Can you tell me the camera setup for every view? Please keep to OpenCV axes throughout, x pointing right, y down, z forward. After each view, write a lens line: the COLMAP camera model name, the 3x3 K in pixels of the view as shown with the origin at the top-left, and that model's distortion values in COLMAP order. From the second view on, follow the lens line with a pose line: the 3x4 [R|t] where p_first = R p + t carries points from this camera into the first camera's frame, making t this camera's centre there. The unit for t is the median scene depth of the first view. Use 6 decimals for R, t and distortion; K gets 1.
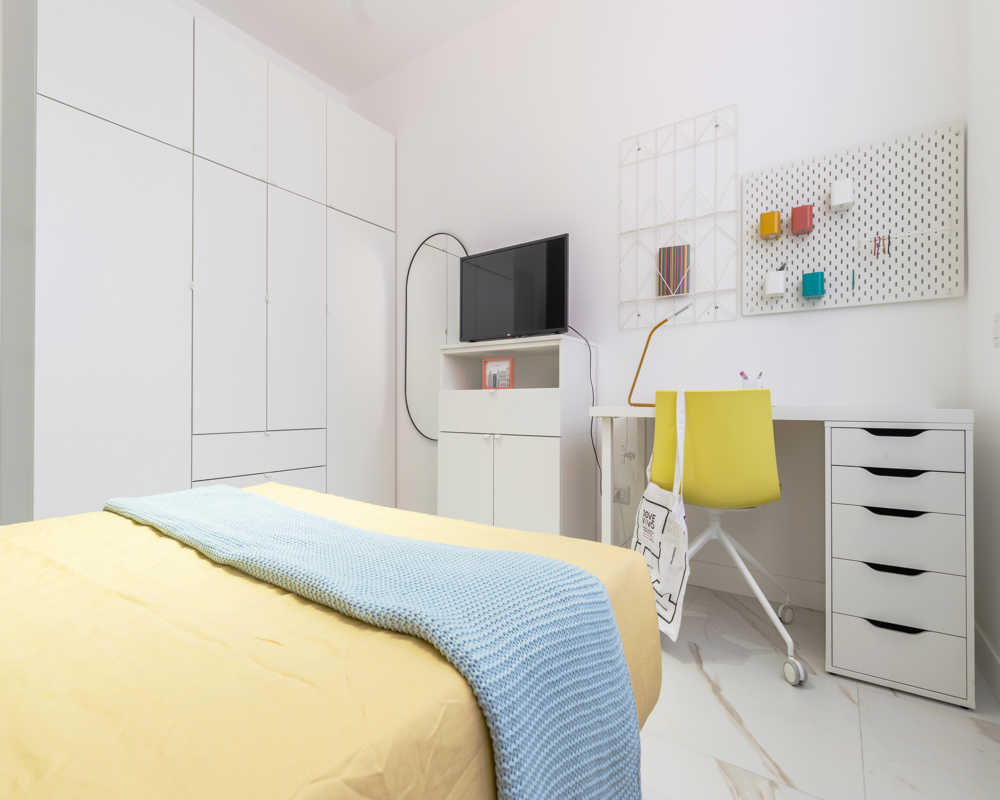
lens RADIAL K [[497.3, 0, 498.3], [0, 497.3, 400.2], [0, 0, 1]] dist [0.001293, -0.000519]
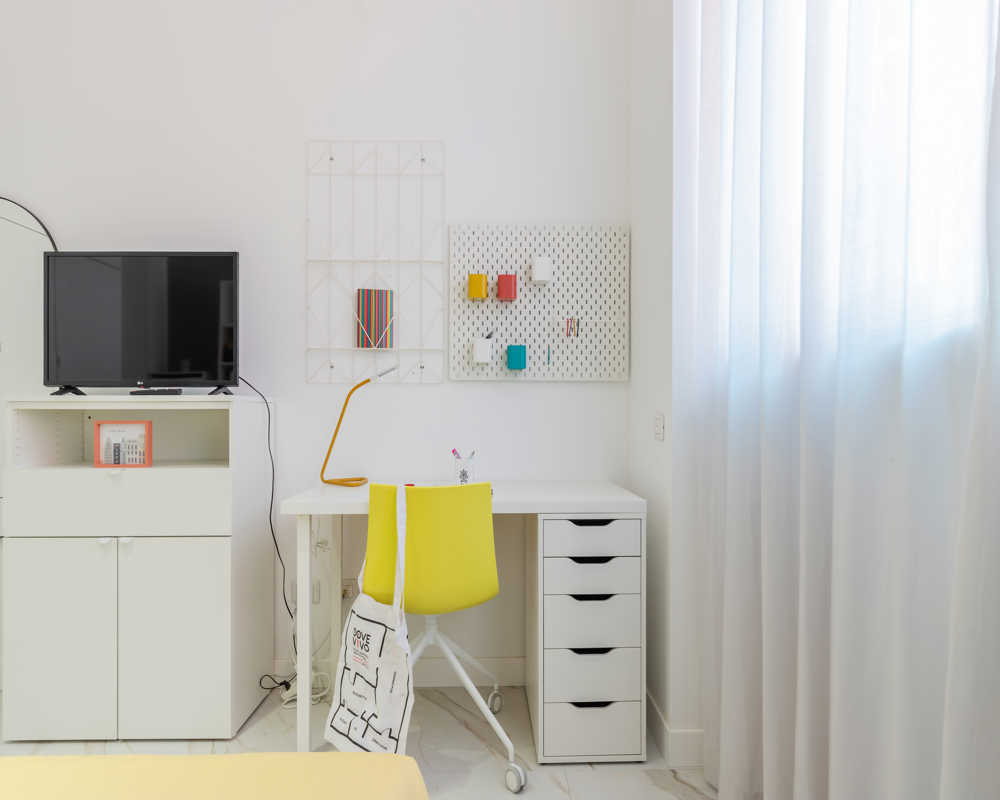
lens RADIAL K [[612.5, 0, 512.1], [0, 612.5, 413.2], [0, 0, 1]] dist [0.007129, -0.004617]
pose [[0.803547, -0.005399, 0.595217, -0.089956], [-0.004318, 0.999880, 0.014899, -0.136887], [-0.595226, -0.014542, 0.803427, 0.035651]]
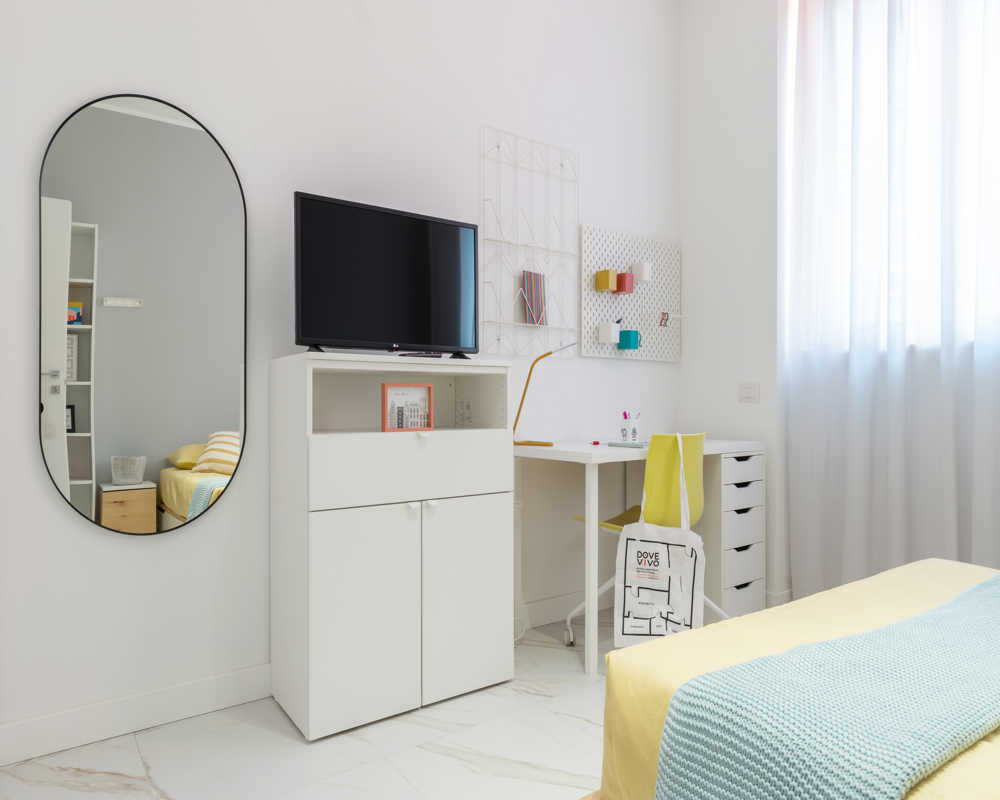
lens RADIAL K [[642.8, 0, 504.7], [0, 642.8, 404.8], [0, 0, 1]] dist [0.000516, 0.007813]
pose [[0.326874, -0.005446, 0.945052, -0.950731], [-0.007075, 0.999941, 0.008209, -0.080633], [-0.945042, -0.009369, 0.326816, 0.761844]]
